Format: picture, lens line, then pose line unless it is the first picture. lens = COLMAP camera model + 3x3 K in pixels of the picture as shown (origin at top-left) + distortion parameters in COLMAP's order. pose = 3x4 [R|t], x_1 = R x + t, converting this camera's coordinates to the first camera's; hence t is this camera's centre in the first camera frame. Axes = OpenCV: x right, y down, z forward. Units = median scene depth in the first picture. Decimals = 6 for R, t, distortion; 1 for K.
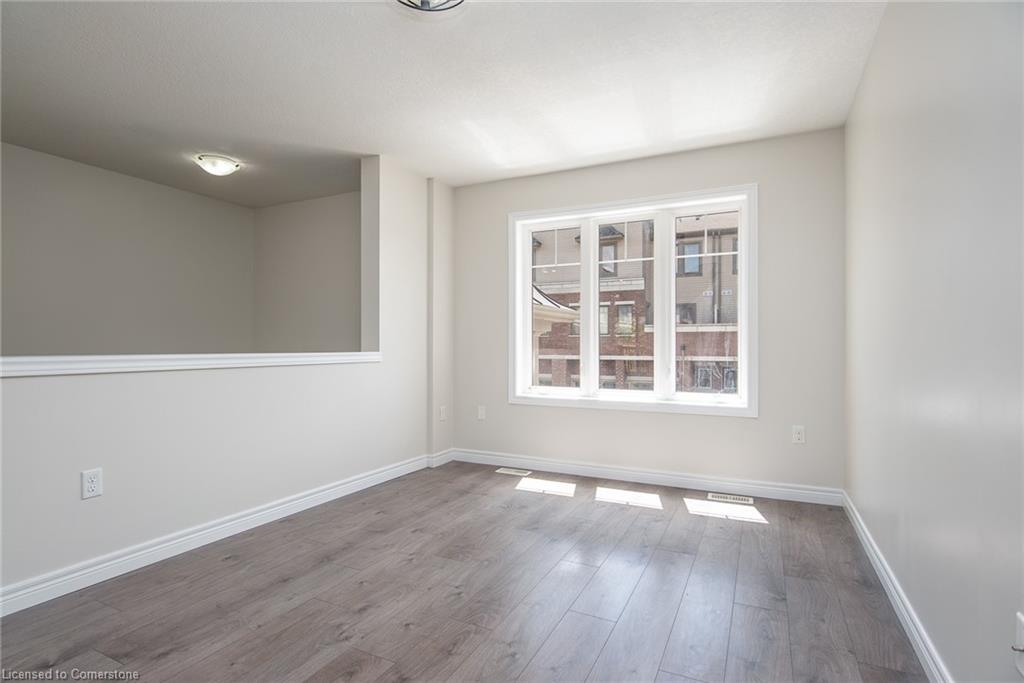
lens RADIAL K [[513.9, 0, 512.0], [0, 513.9, 341.5], [0, 0, 1]] dist [-0.003892, -0.000263]
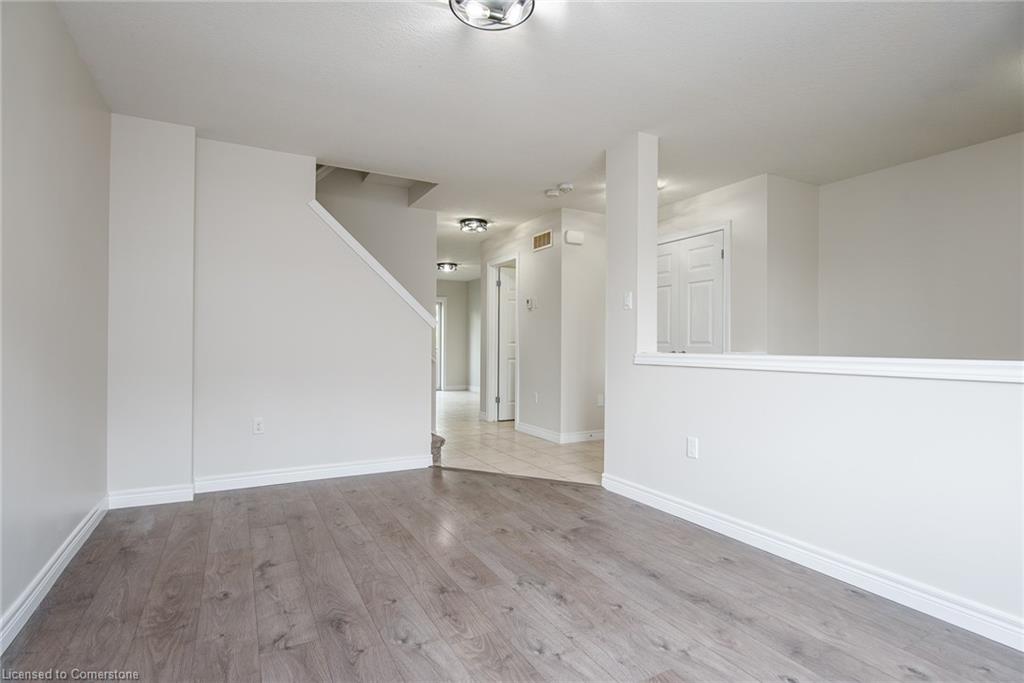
lens RADIAL K [[513.9, 0, 512.0], [0, 513.9, 341.5], [0, 0, 1]] dist [-0.003892, -0.000263]
pose [[-0.580196, -0.010496, -0.814409, 0.506527], [0.000688, 0.999910, -0.013376, 0.010680], [0.814476, -0.008321, -0.580137, 1.237241]]
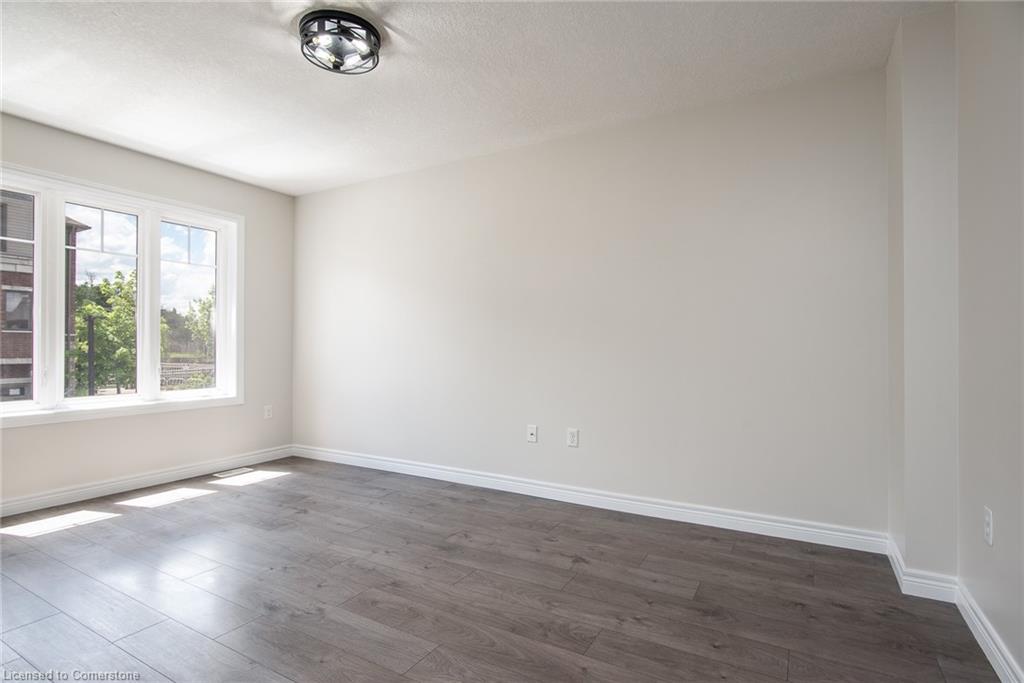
lens RADIAL K [[513.9, 0, 512.0], [0, 513.9, 341.5], [0, 0, 1]] dist [-0.003892, -0.000263]
pose [[0.066827, 0.005614, 0.997749, -1.032100], [-0.011772, 0.999919, -0.004837, -0.006761], [-0.997695, -0.011423, 0.066887, 0.371627]]
